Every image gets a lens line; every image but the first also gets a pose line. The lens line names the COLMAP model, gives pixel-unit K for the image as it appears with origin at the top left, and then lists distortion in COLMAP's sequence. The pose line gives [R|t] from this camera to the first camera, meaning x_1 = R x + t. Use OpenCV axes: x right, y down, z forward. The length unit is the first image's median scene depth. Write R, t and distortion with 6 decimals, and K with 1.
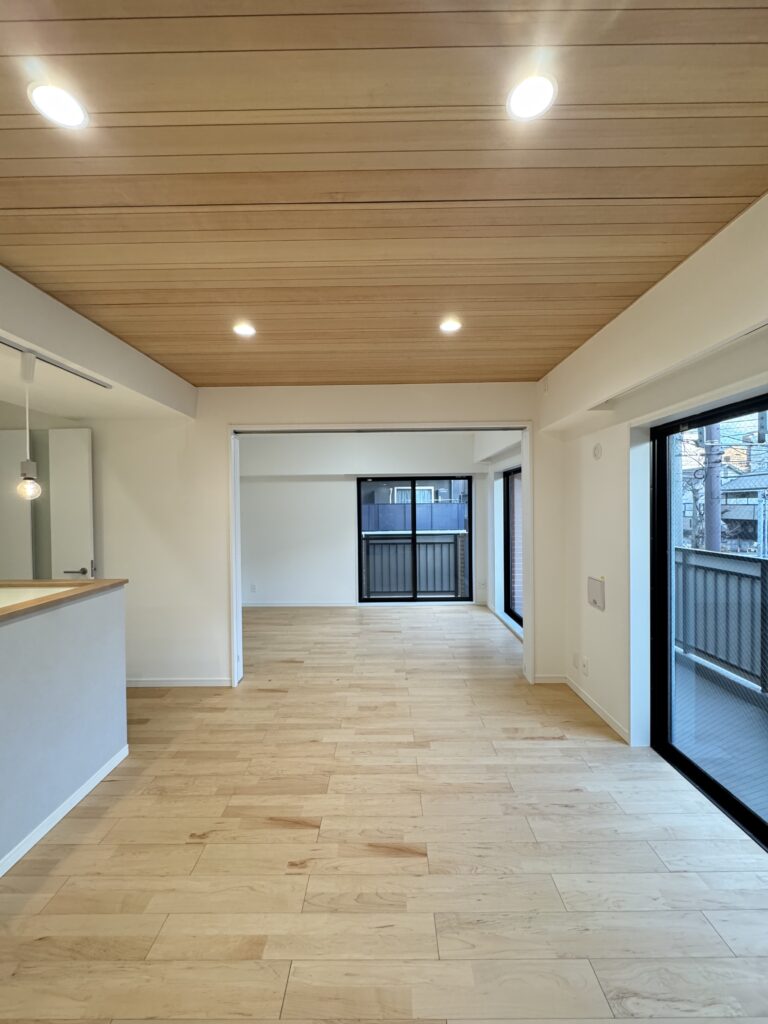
lens RADIAL K [[407.6, 0, 384.3], [0, 407.6, 509.1], [0, 0, 1]] dist [-0.003720, 0.000490]
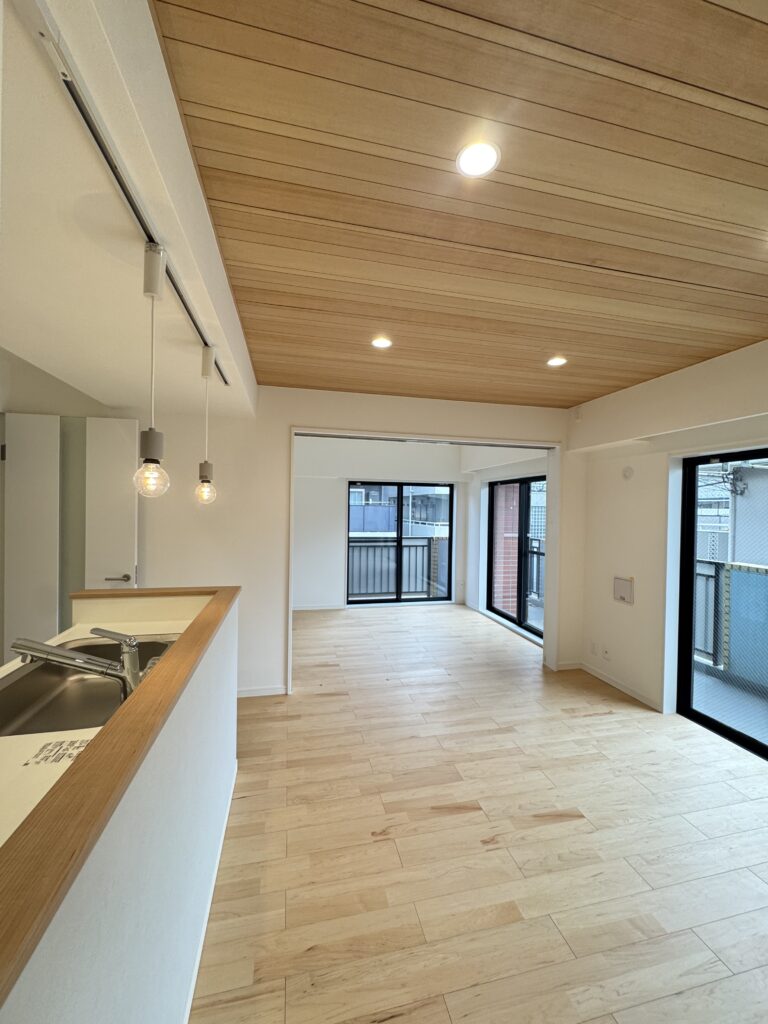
lens RADIAL K [[407.6, 0, 383.4], [0, 407.6, 509.2], [0, 0, 1]] dist [-0.003720, 0.000490]
pose [[0.972543, 0.026771, 0.231180, -0.513996], [-0.026547, 0.999639, -0.004079, -0.013425], [-0.231206, -0.002170, 0.972903, -0.007077]]
